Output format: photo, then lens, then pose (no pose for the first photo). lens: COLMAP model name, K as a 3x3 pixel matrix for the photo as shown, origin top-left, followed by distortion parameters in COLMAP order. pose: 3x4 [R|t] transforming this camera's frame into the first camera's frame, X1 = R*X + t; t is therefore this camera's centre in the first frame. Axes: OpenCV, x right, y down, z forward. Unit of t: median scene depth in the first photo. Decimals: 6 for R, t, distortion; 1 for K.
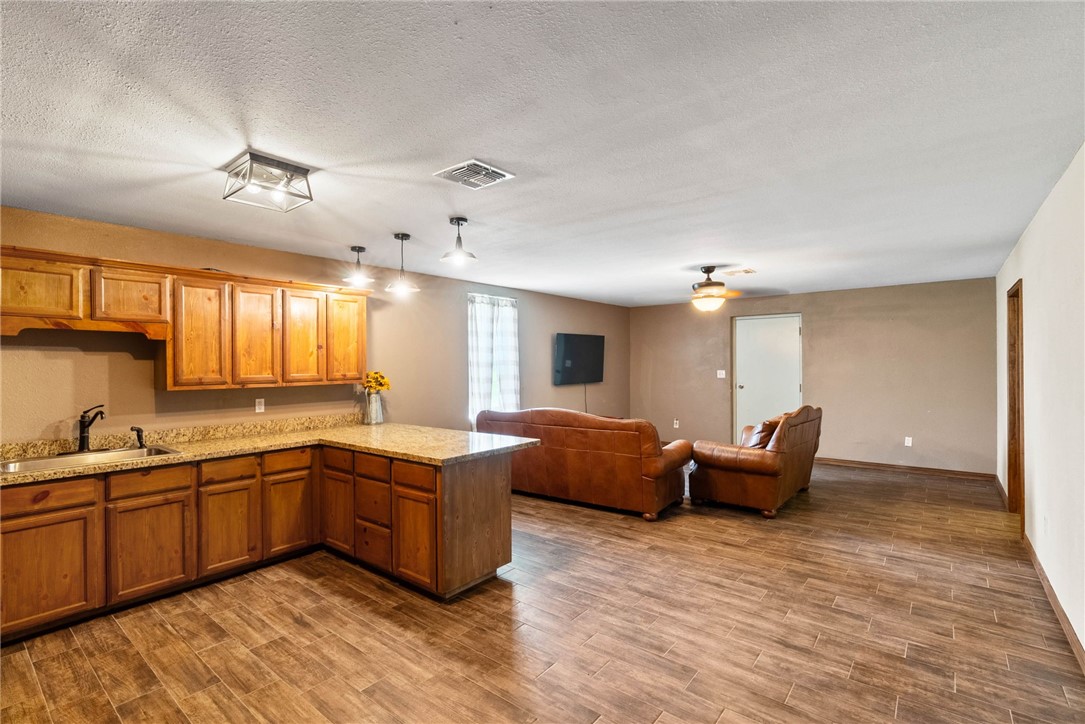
lens RADIAL K [[491.6, 0, 540.2], [0, 491.6, 363.2], [0, 0, 1]] dist [-0.003878, 0.000497]
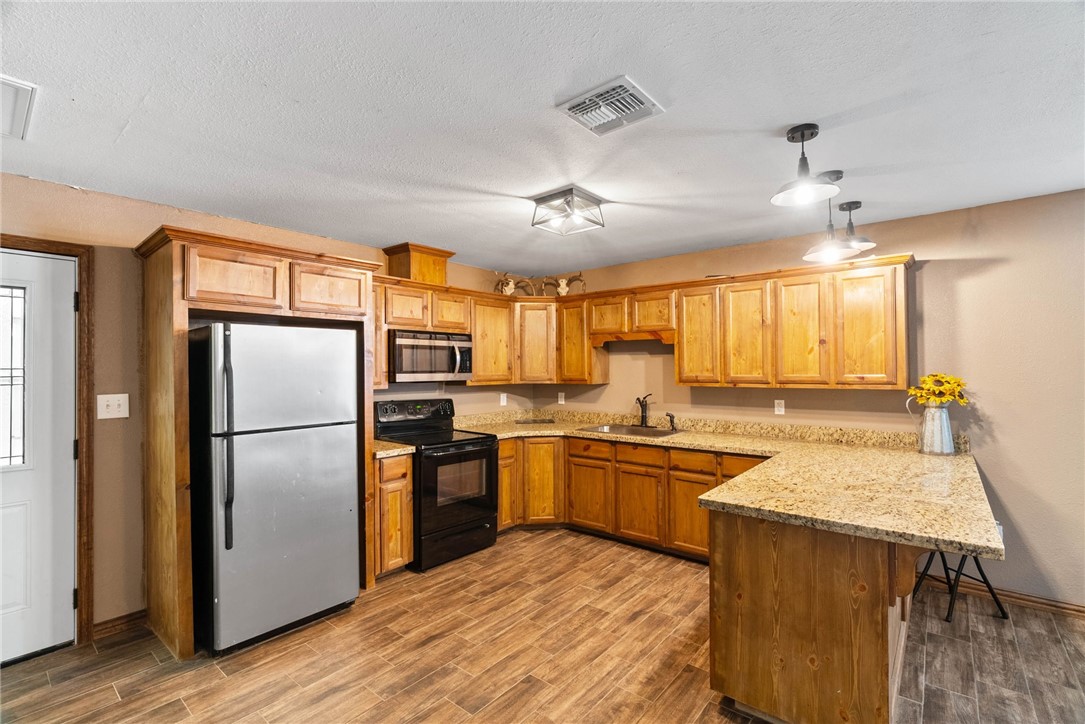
lens RADIAL K [[491.6, 0, 538.7], [0, 491.6, 363.7], [0, 0, 1]] dist [-0.003878, 0.000497]
pose [[-0.012981, 0.001221, -0.999915, 0.498893], [0.009594, 0.999953, 0.001096, -0.002978], [0.999870, -0.009579, -0.012992, 0.745469]]
